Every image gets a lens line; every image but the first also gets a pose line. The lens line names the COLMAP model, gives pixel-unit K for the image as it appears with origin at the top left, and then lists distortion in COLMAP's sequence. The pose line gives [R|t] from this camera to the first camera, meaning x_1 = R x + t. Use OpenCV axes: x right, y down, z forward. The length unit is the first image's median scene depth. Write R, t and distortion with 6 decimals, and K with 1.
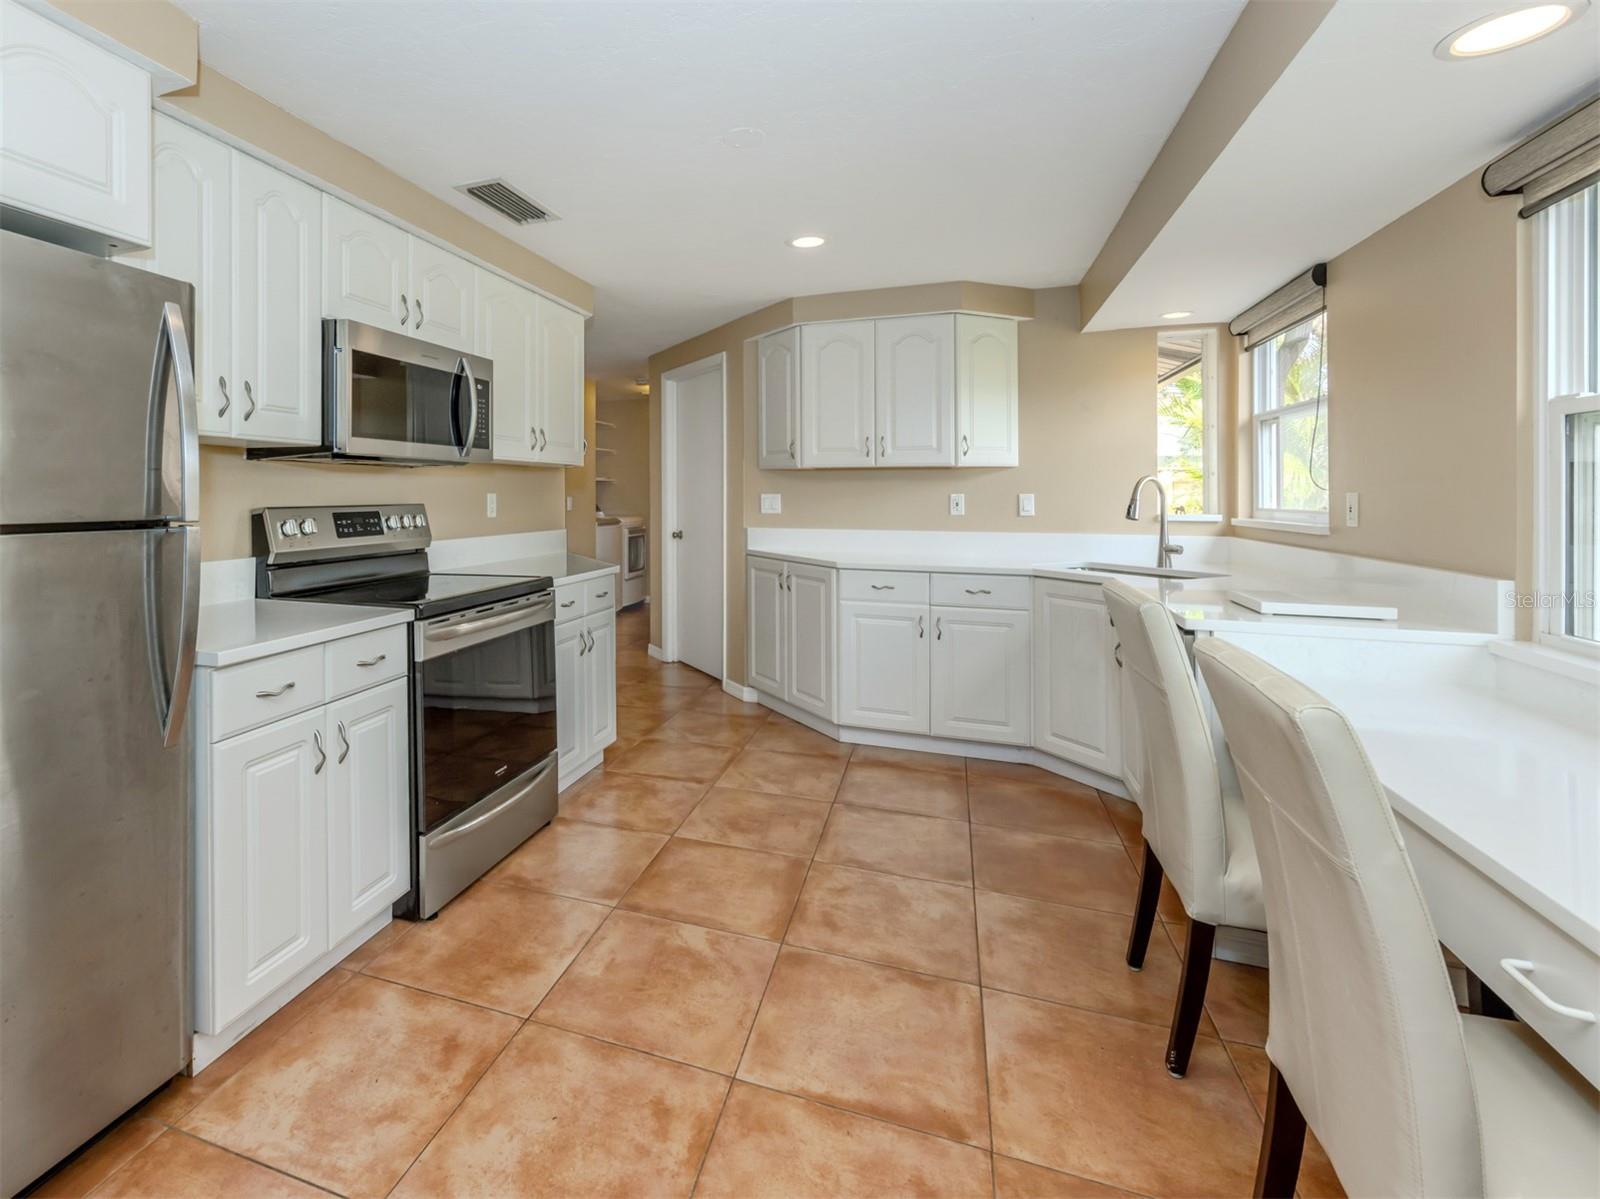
lens RADIAL K [[746.7, 0, 661.9], [0, 746.7, 509.7], [0, 0, 1]] dist [0.005568, -0.001358]
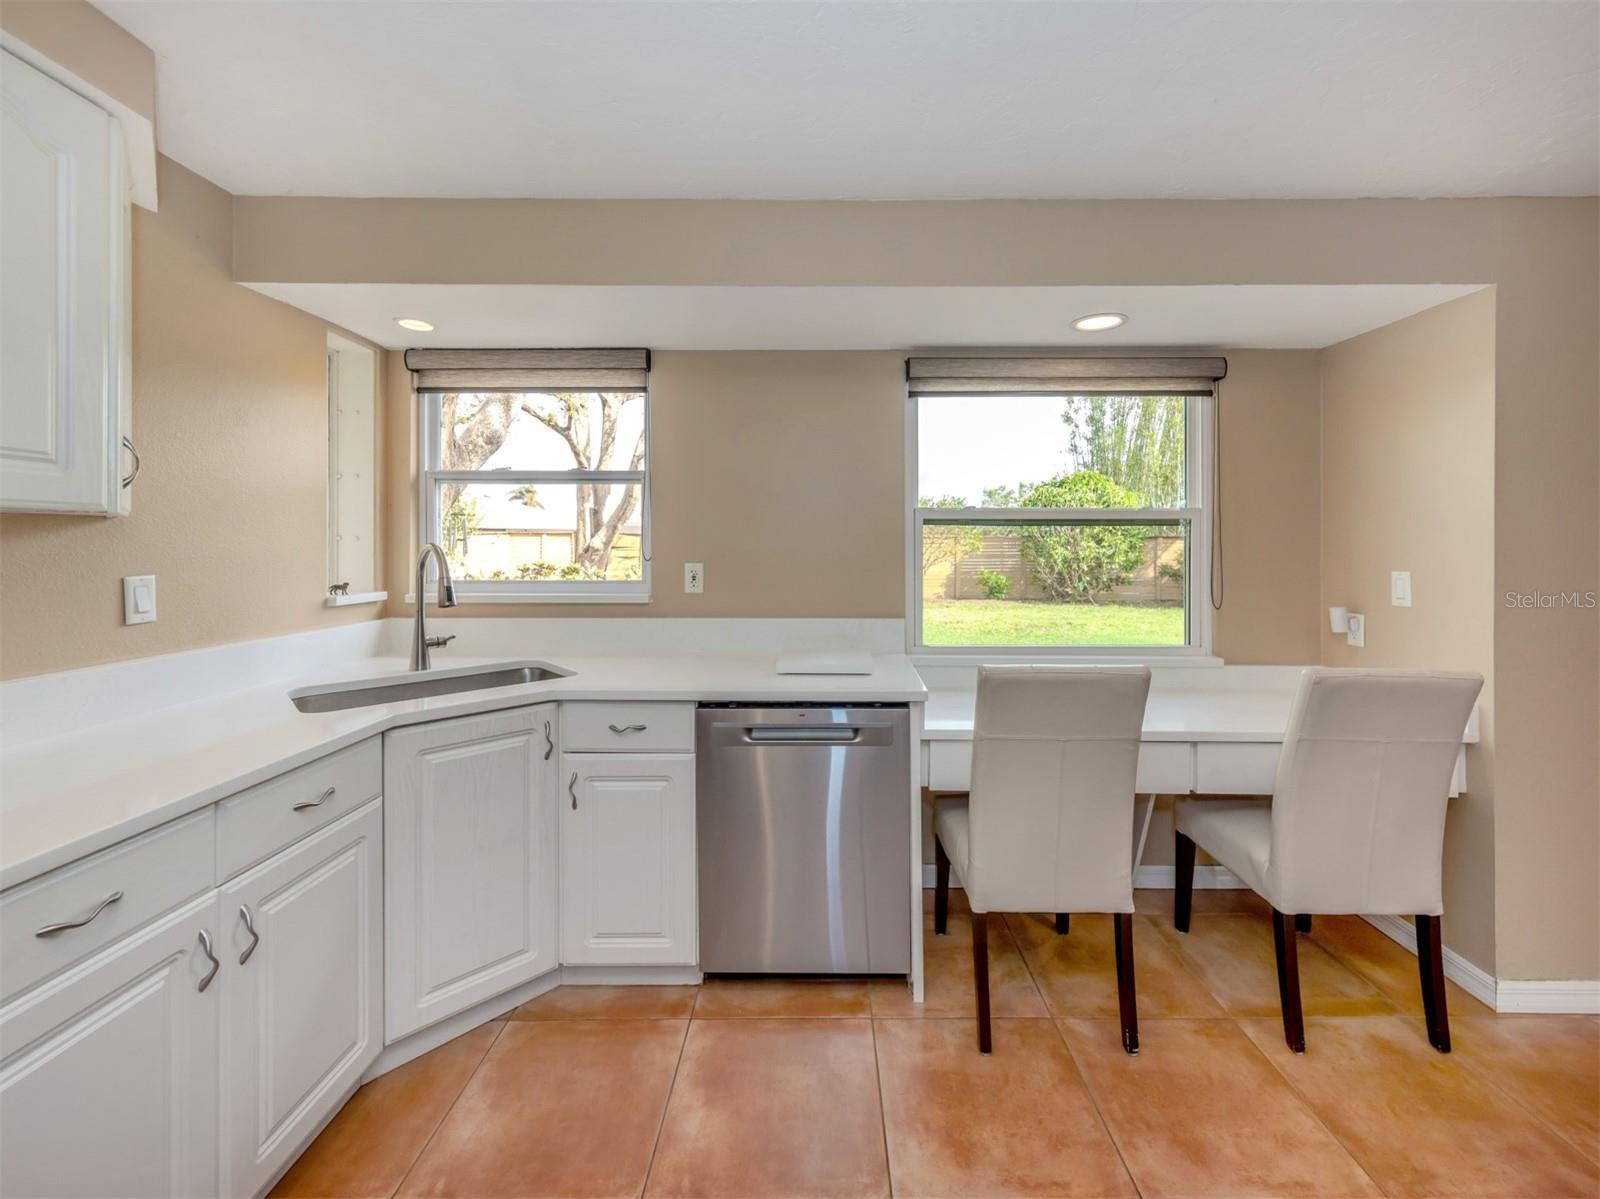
lens RADIAL K [[641.7, 0, 811.8], [0, 641.7, 544.6], [0, 0, 1]] dist [0.003121, 0.000295]
pose [[-0.362587, -0.002639, 0.931946, -0.065159], [0.018345, 0.999782, 0.009968, -0.058726], [-0.931769, 0.020711, -0.362460, 1.200065]]
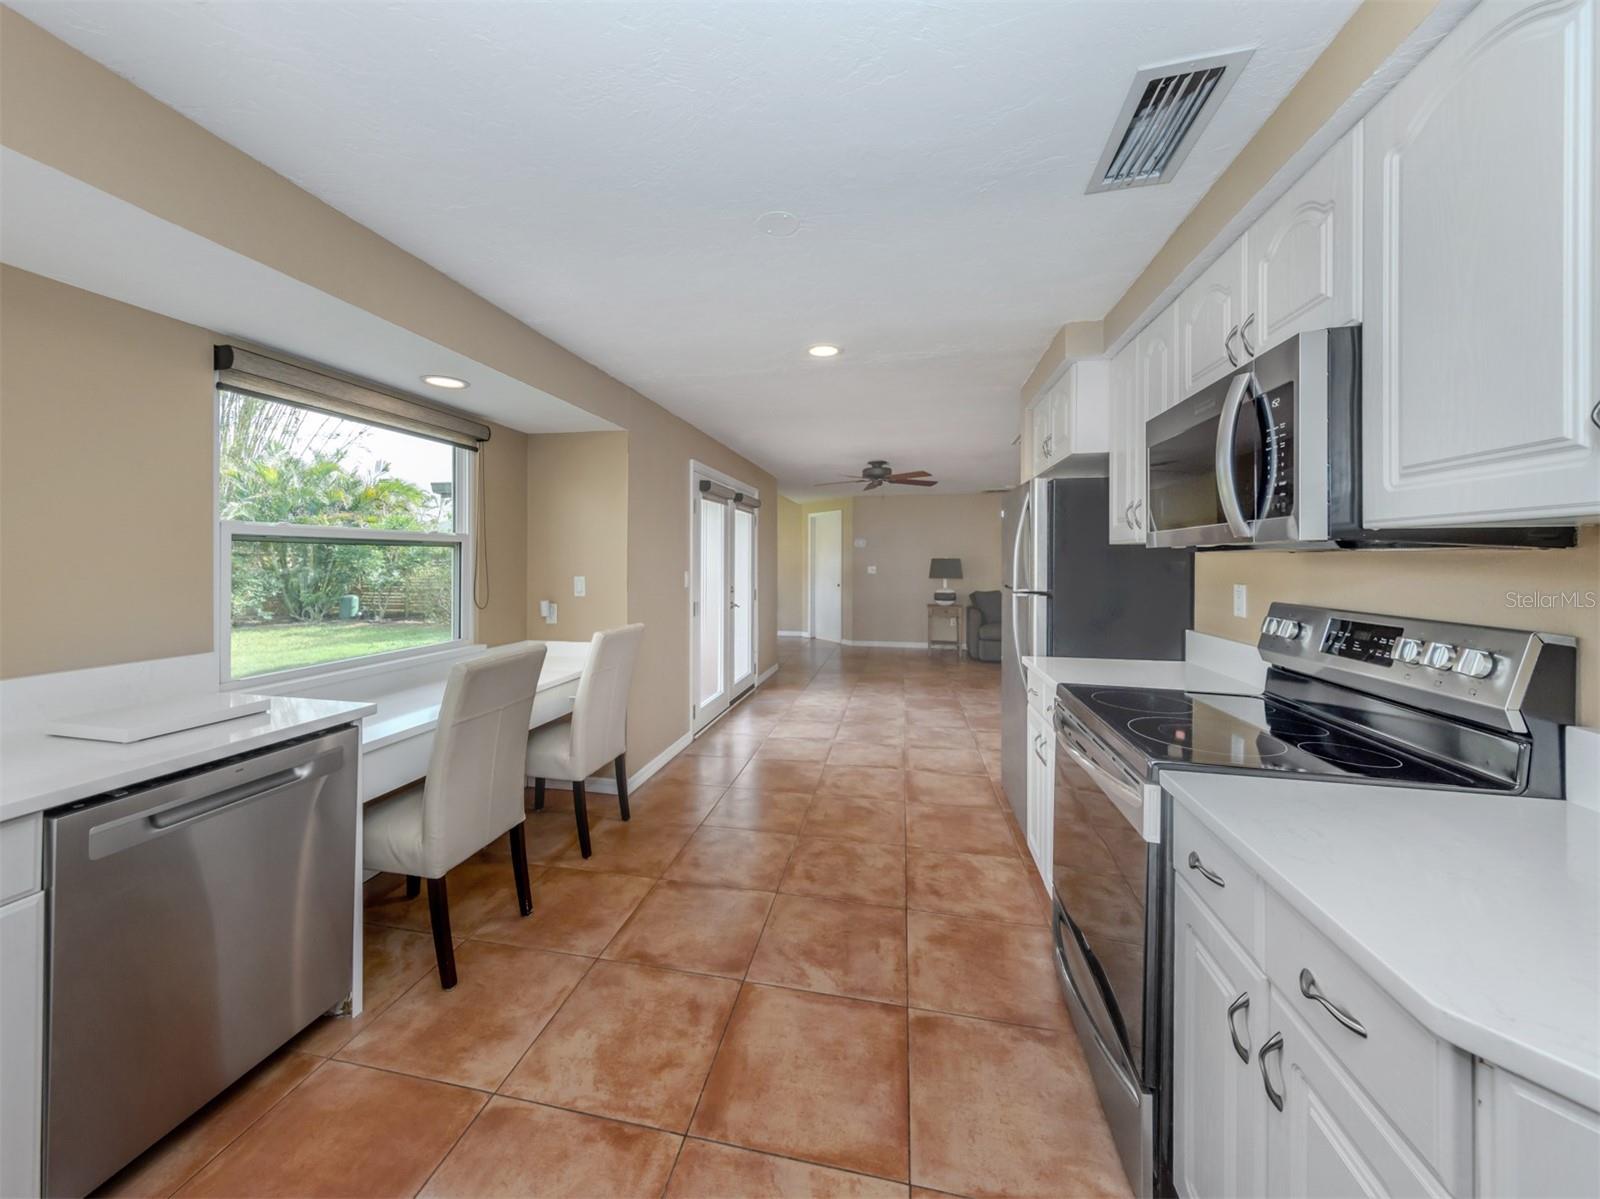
lens RADIAL K [[591.2, 0, 774.7], [0, 591.2, 562.6], [0, 0, 1]] dist [0.001182, -0.000241]
pose [[-0.989260, 0.002449, -0.146147, 0.204868], [-0.001758, 0.999588, 0.028650, -0.071792], [0.146157, 0.028600, -0.988848, 1.581481]]
